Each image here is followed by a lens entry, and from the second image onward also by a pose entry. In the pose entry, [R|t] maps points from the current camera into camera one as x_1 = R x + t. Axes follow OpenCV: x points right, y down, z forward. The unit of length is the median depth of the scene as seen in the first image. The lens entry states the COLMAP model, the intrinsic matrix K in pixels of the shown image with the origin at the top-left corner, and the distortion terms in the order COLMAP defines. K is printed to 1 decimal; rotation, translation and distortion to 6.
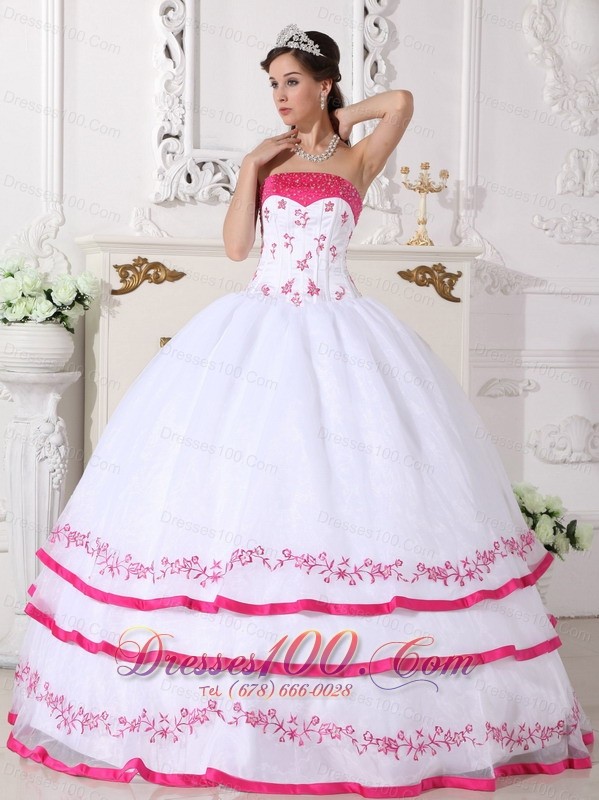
lens RADIAL K [[2287.9, 0, 285.9], [0, 2287.9, 421.8], [0, 0, 1]] dist [0.134311, 0.000000]
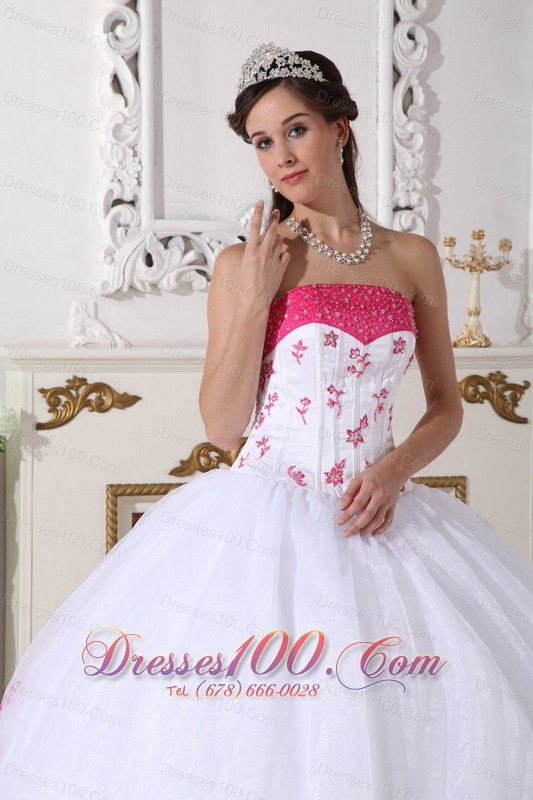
lens RADIAL K [[2144.6, 0, 242.8], [0, 2144.6, 423.3], [0, 0, 1]] dist [0.436651, 0.000000]
pose [[0.997463, -0.005665, -0.070962, 0.035399], [0.008330, 0.999269, 0.037311, -0.079607], [0.070699, -0.037807, 0.996781, 0.319943]]
